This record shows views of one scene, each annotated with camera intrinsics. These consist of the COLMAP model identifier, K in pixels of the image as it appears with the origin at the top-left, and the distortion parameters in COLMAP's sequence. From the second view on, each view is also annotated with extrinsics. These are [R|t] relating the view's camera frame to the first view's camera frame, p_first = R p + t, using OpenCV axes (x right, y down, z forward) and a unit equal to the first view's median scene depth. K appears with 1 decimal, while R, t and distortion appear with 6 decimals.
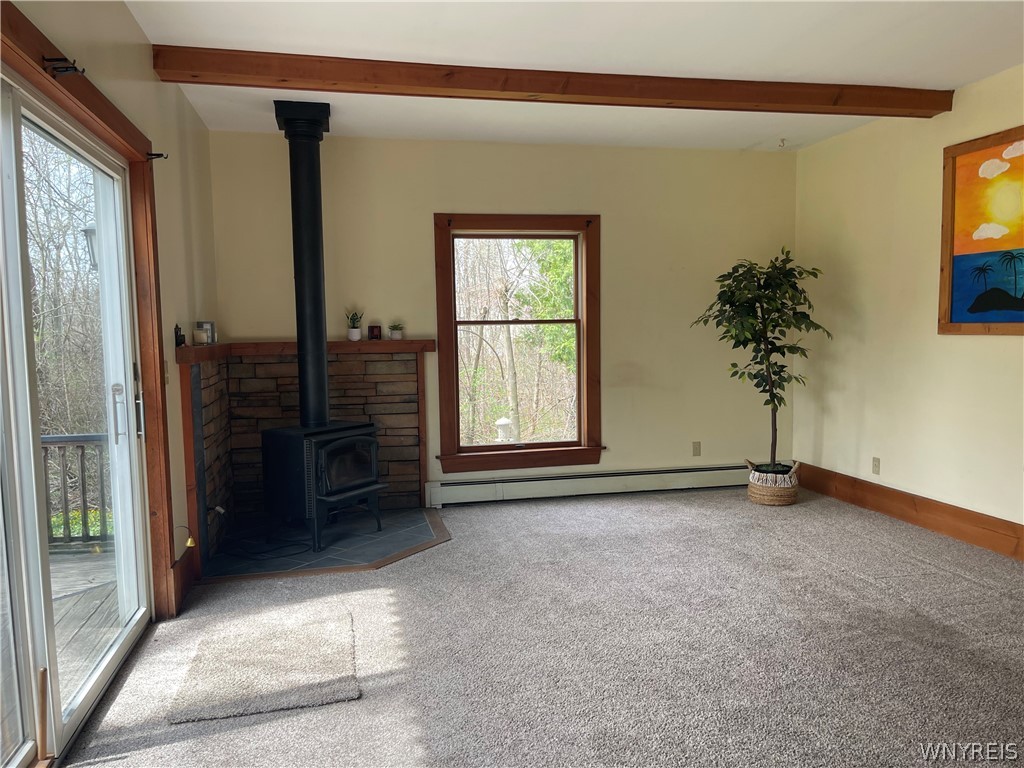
lens RADIAL K [[766.3, 0, 532.6], [0, 766.3, 395.7], [0, 0, 1]] dist [0.074299, -0.099997]
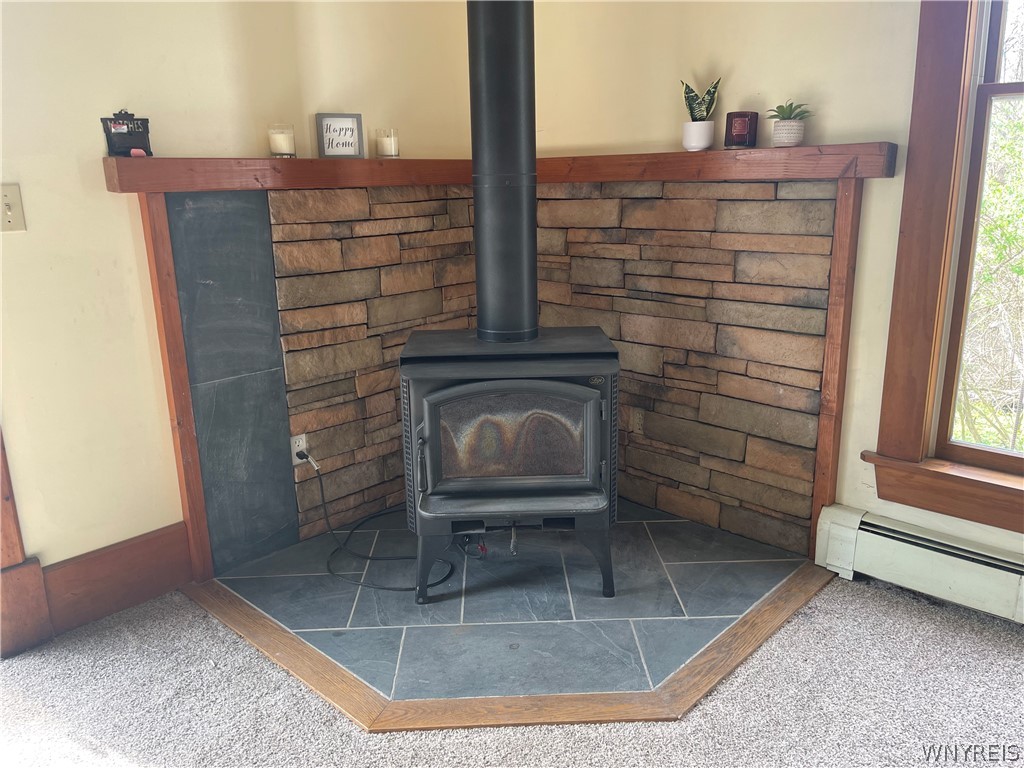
lens RADIAL K [[776.1, 0, 513.0], [0, 776.1, 387.9], [0, 0, 1]] dist [0.076613, -0.103558]
pose [[0.553787, 0.220215, -0.803010, 0.094251], [-0.064671, 0.972855, 0.222194, -0.031949], [0.830143, -0.071117, 0.552997, 0.651601]]
